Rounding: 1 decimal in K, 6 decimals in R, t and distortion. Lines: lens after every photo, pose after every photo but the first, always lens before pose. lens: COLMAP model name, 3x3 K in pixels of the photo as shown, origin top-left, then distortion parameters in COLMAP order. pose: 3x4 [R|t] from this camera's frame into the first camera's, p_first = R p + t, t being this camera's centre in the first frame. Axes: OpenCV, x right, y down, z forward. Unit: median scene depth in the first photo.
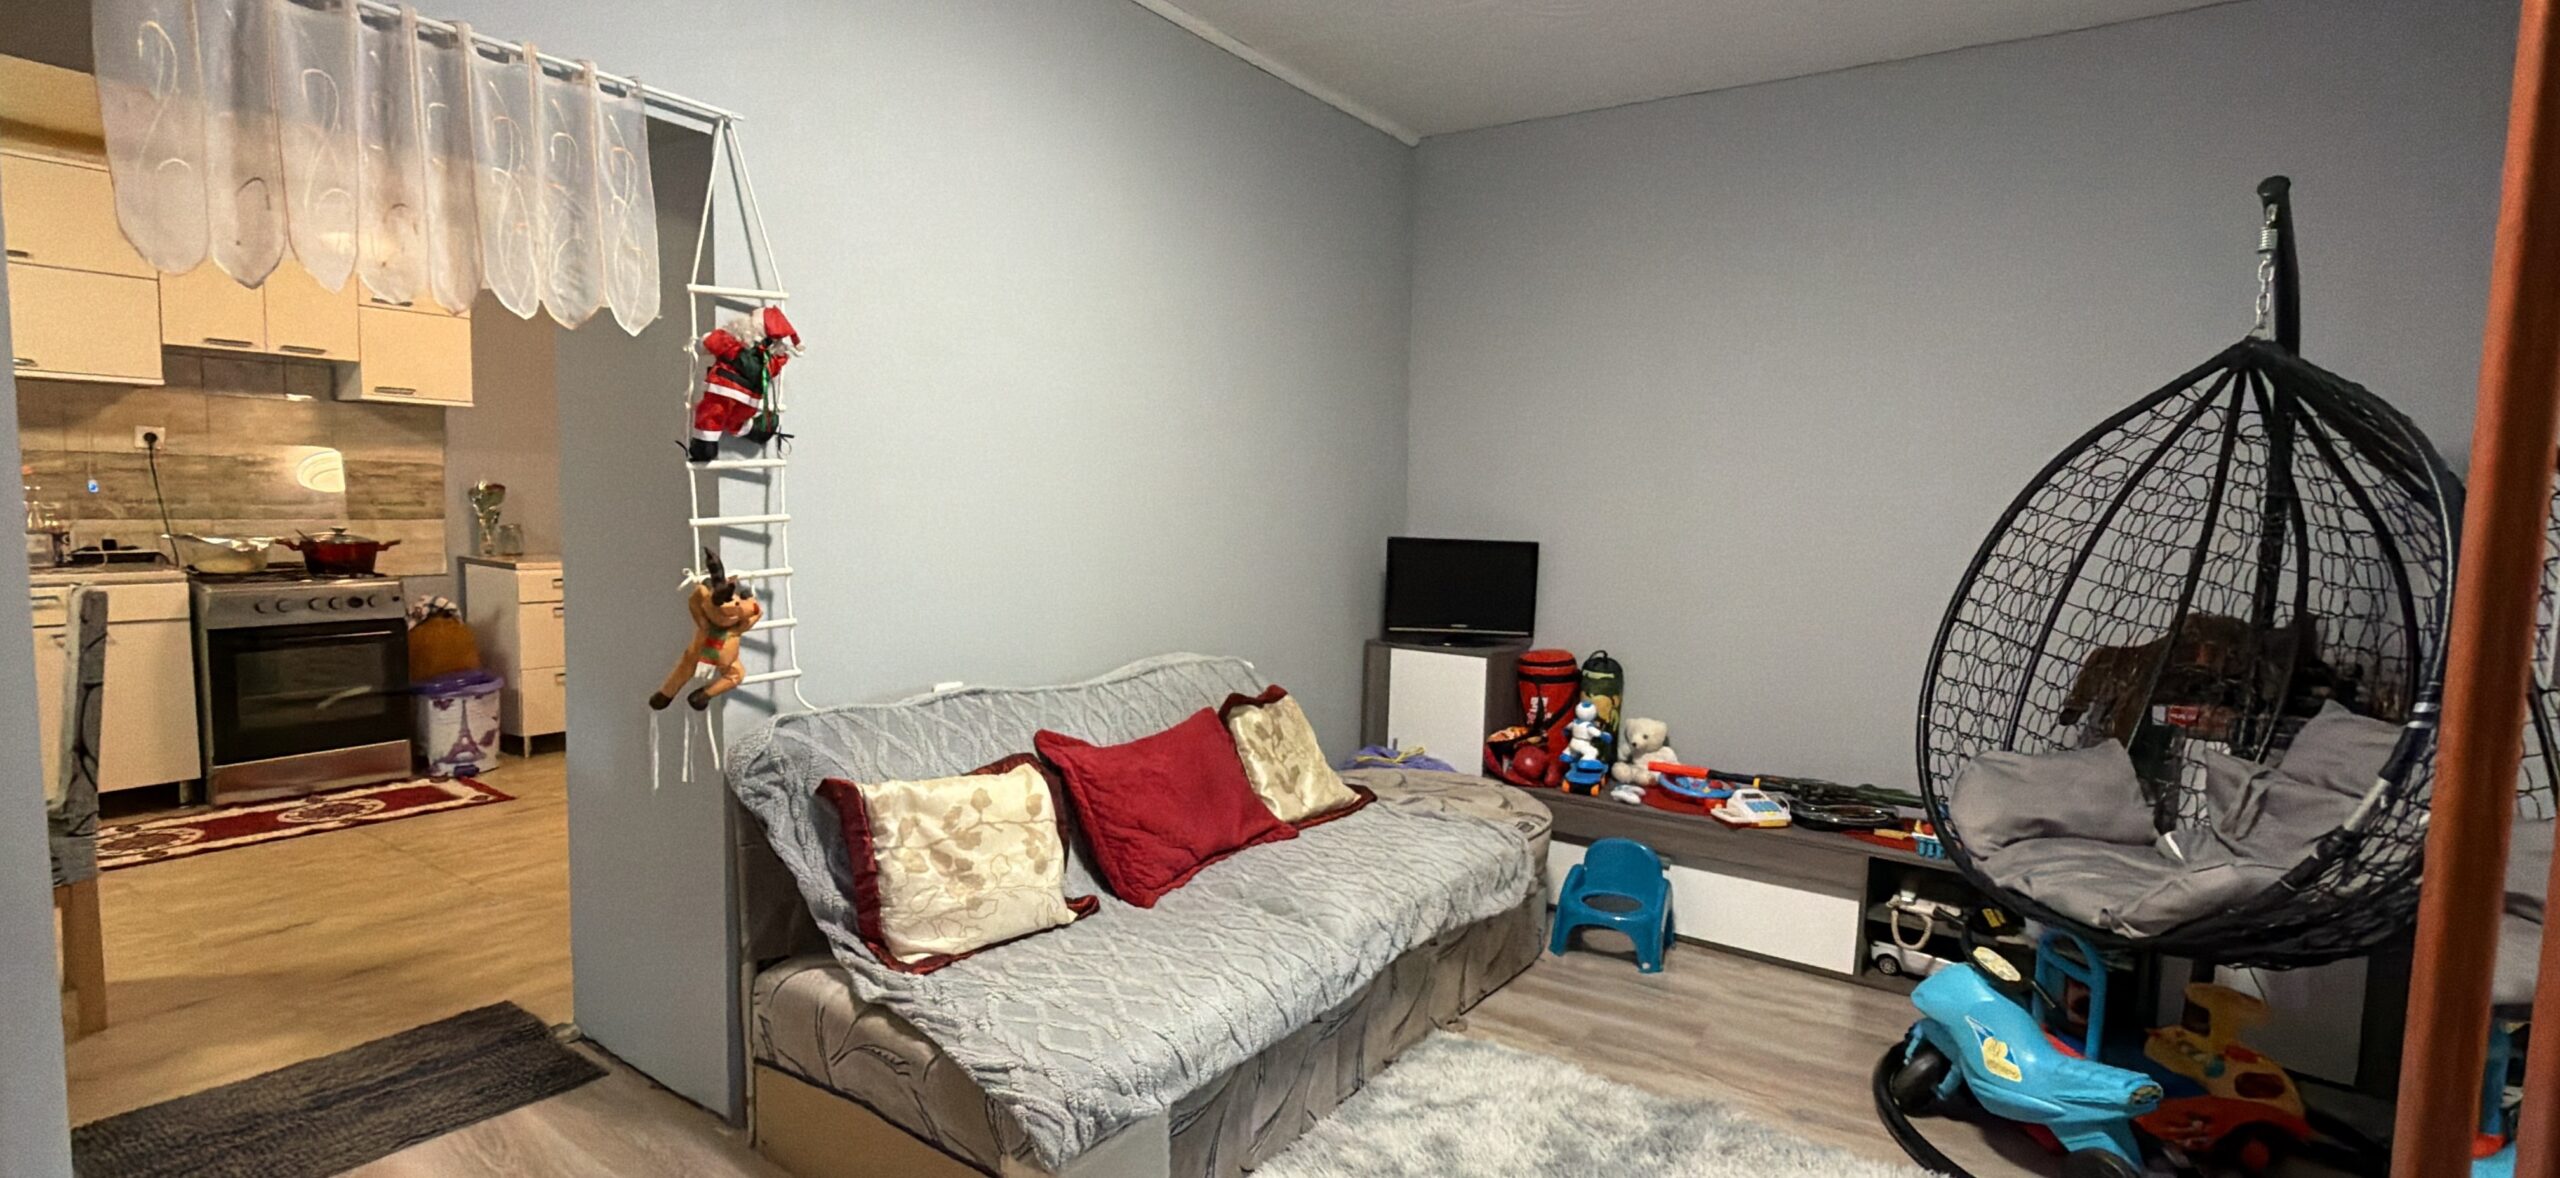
lens RADIAL K [[1161.9, 0, 1280.0], [0, 1161.9, 589.0], [0, 0, 1]] dist [-0.003299, 0.010072]
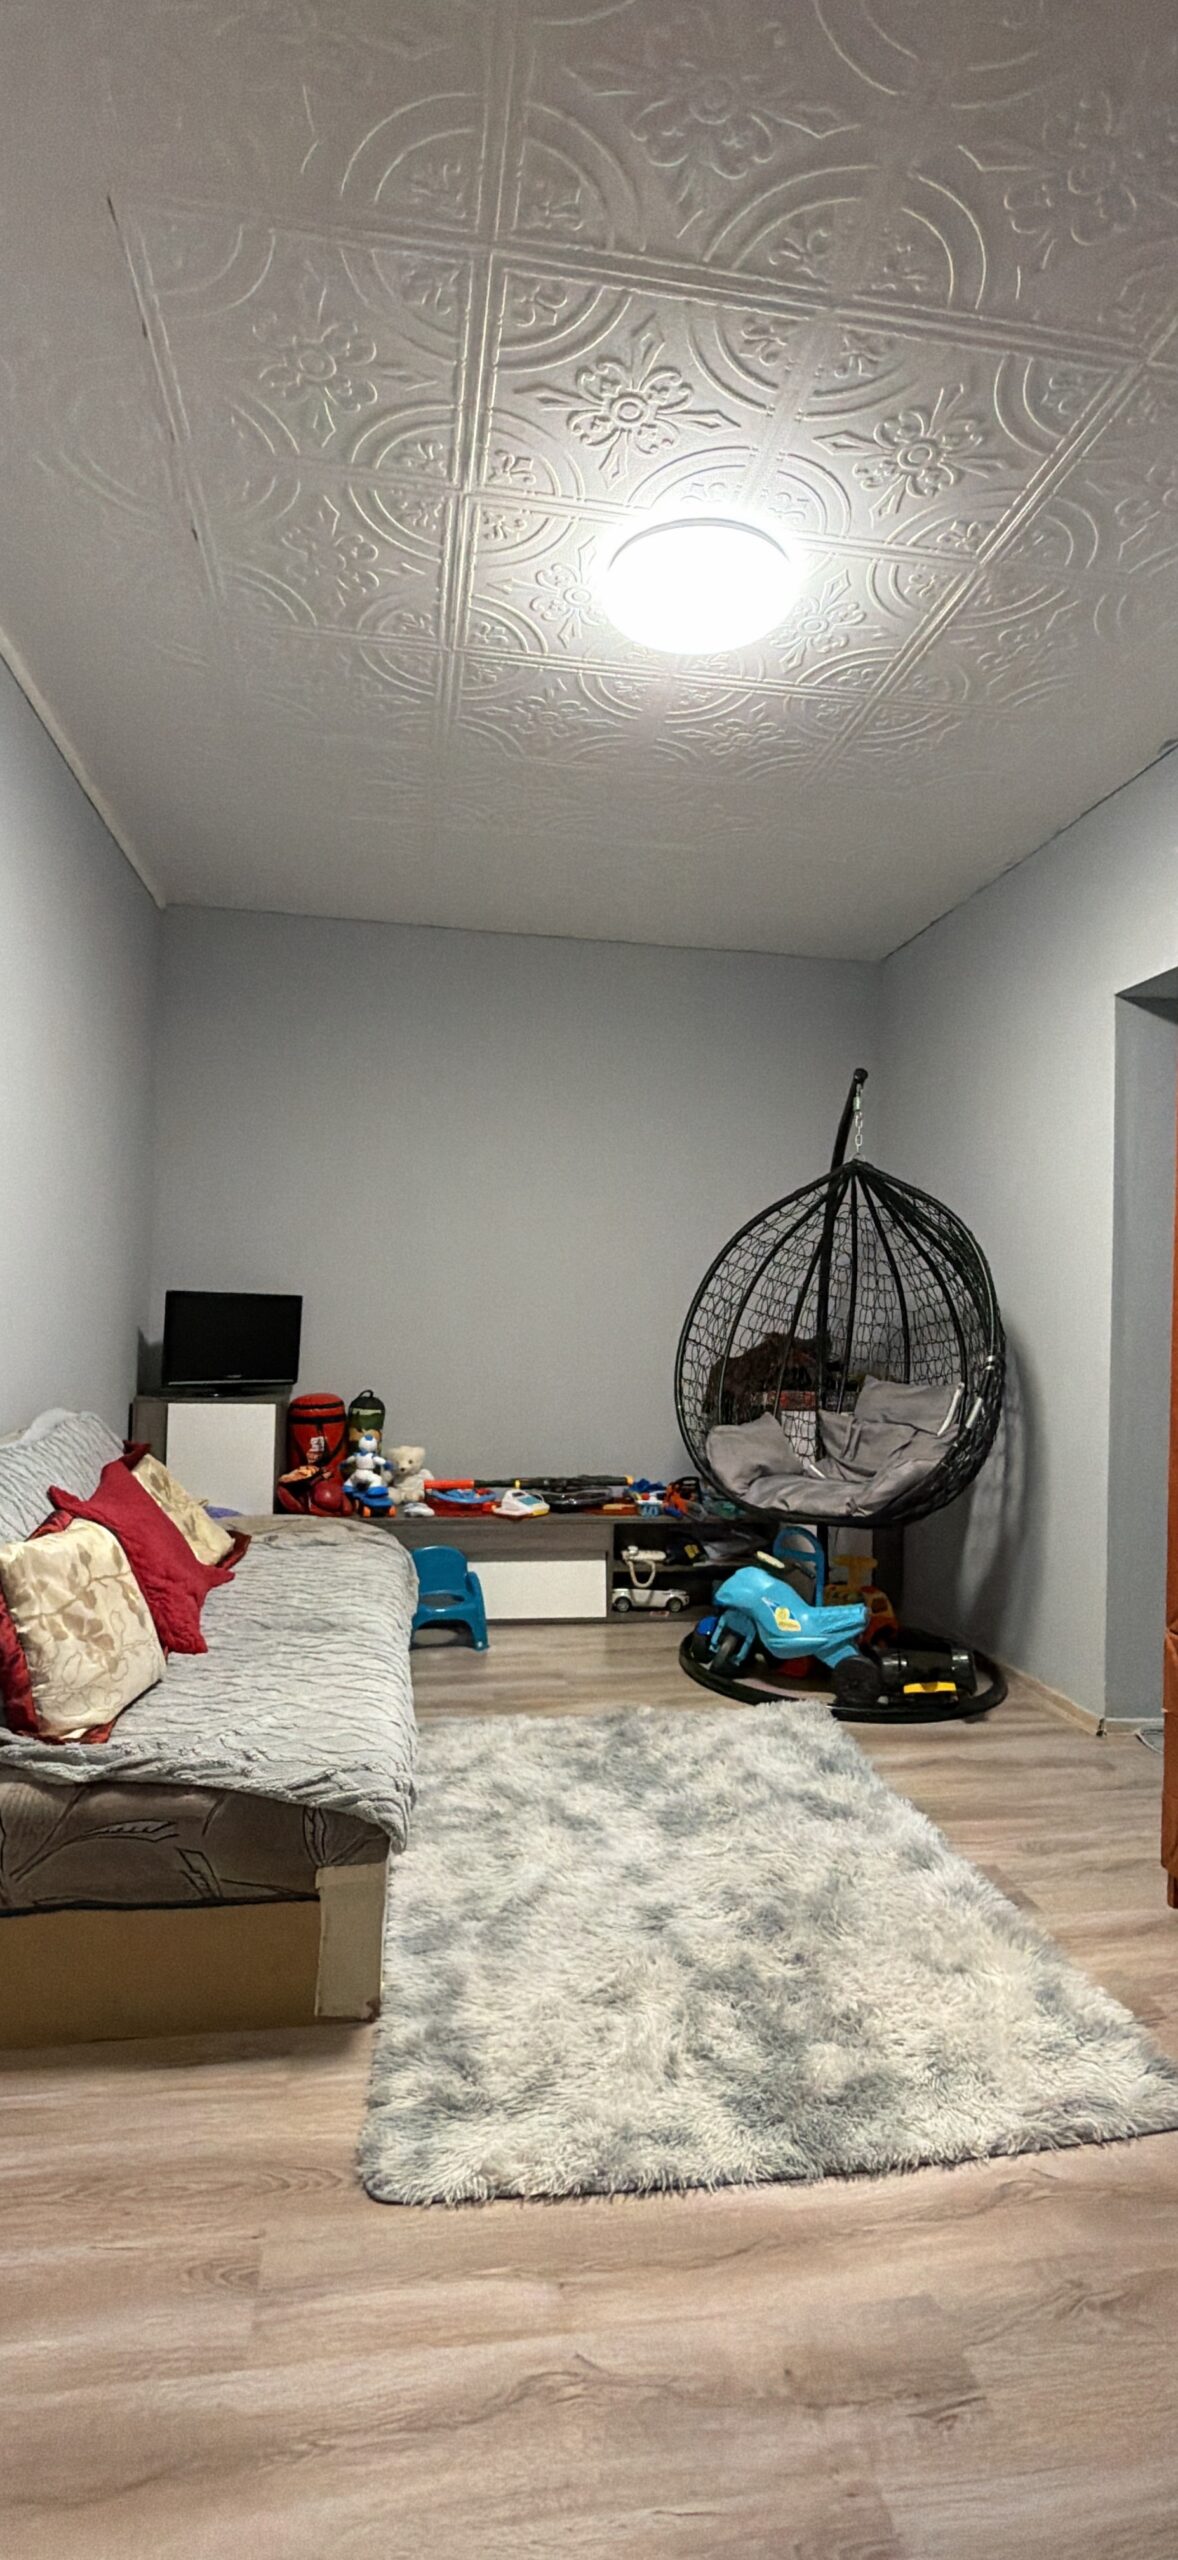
lens RADIAL K [[1161.9, 0, 589.0], [0, 1161.9, 1280.0], [0, 0, 1]] dist [-0.003299, 0.010072]
pose [[0.717674, 0.007237, 0.696341, -0.546417], [0.047173, 0.997144, -0.058982, 0.035708], [-0.694779, 0.075178, 0.715283, 0.057741]]
